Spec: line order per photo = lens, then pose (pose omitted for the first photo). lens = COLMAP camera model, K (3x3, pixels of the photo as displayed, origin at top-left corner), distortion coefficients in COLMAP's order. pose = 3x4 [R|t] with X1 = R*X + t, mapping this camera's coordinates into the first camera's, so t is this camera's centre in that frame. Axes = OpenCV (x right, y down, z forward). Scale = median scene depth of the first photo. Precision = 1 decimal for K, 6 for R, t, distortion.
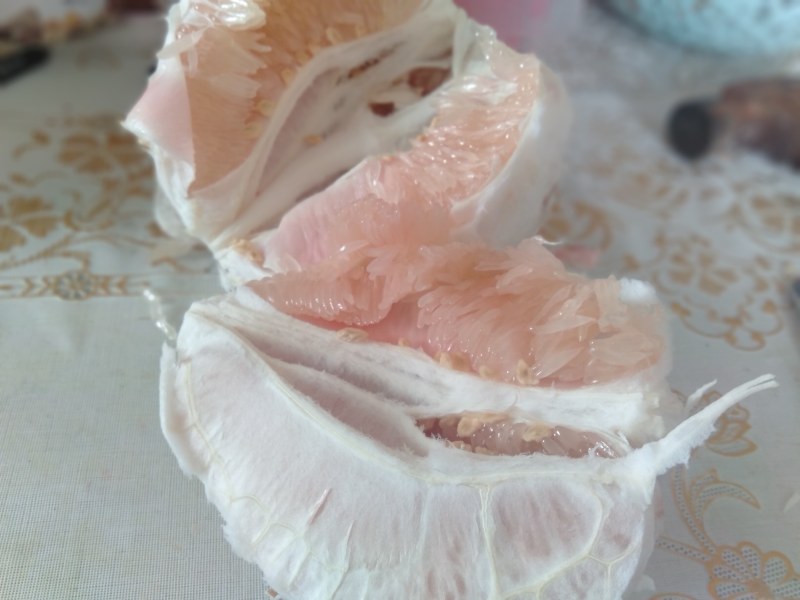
lens RADIAL K [[764.9, 0, 400.0], [0, 764.9, 300.0], [0, 0, 1]] dist [0.074771, -0.114037]
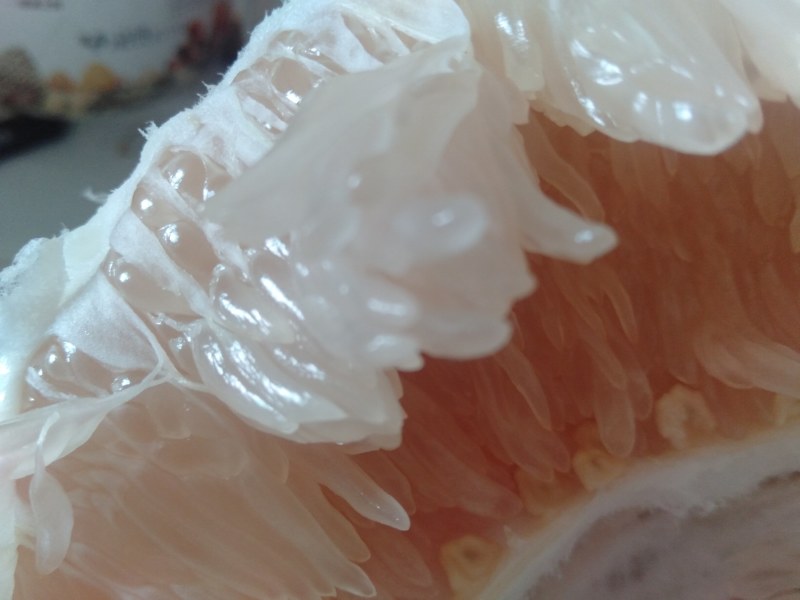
lens RADIAL K [[764.9, 0, 400.0], [0, 764.9, 300.0], [0, 0, 1]] dist [0.074771, -0.114037]
pose [[0.955514, 0.210533, -0.206563, -0.140144], [-0.212926, 0.977008, 0.010838, -0.391311], [0.204095, 0.033627, 0.978373, 0.799263]]
